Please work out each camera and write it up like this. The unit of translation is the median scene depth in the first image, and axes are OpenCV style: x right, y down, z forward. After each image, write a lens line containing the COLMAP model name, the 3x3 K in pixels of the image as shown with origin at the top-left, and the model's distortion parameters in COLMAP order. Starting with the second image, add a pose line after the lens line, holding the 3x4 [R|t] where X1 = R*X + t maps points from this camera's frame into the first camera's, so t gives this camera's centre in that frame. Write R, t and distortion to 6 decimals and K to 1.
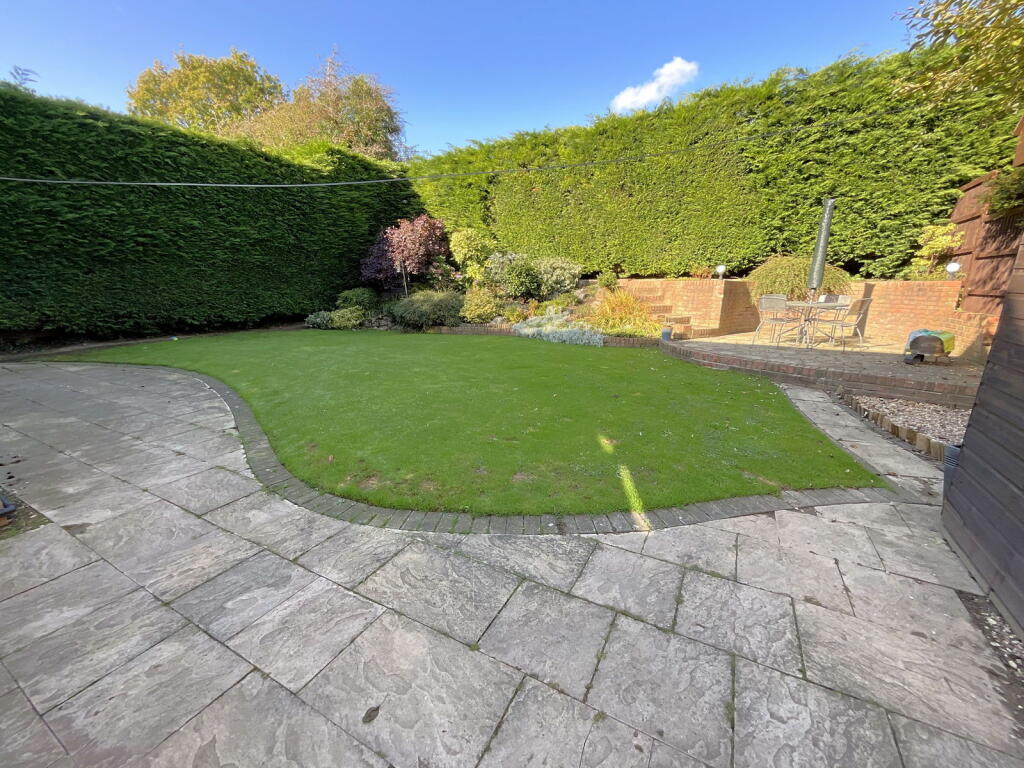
lens RADIAL K [[411.0, 0, 510.4], [0, 411.0, 386.3], [0, 0, 1]] dist [0.000840, 0.000110]
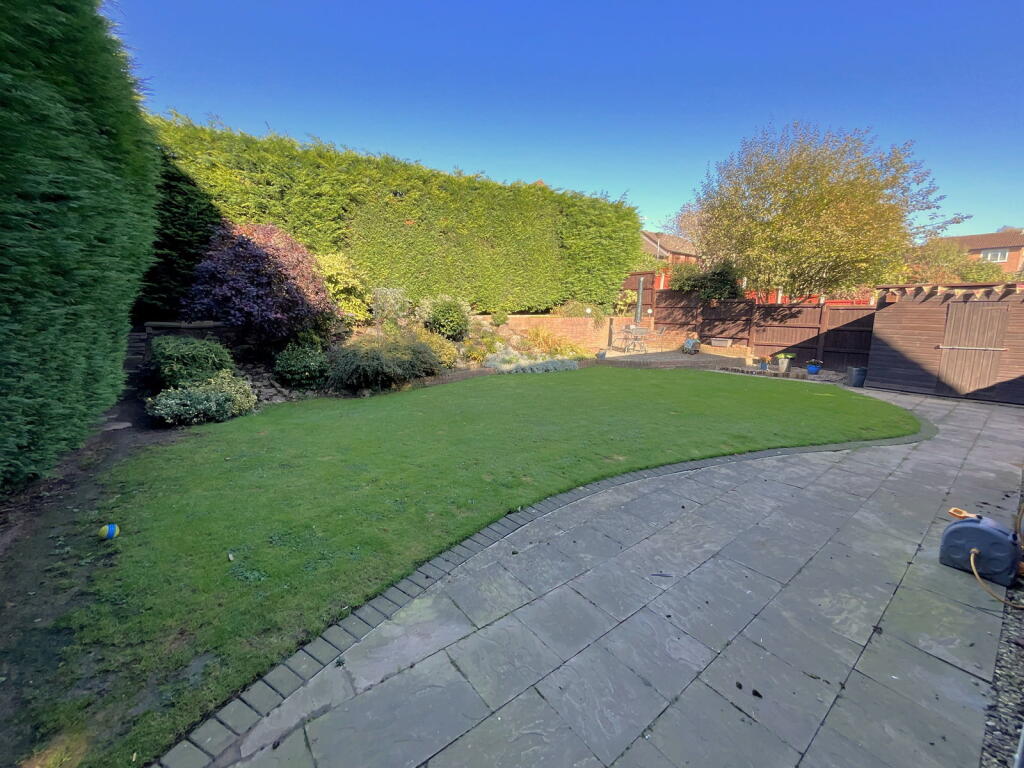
lens RADIAL K [[411.0, 0, 511.0], [0, 411.0, 381.3], [0, 0, 1]] dist [0.000840, 0.000110]
pose [[0.418995, -0.158814, 0.893992, -2.059934], [0.214312, 0.974064, 0.072595, -0.391864], [-0.882334, 0.161177, 0.442163, 1.211067]]
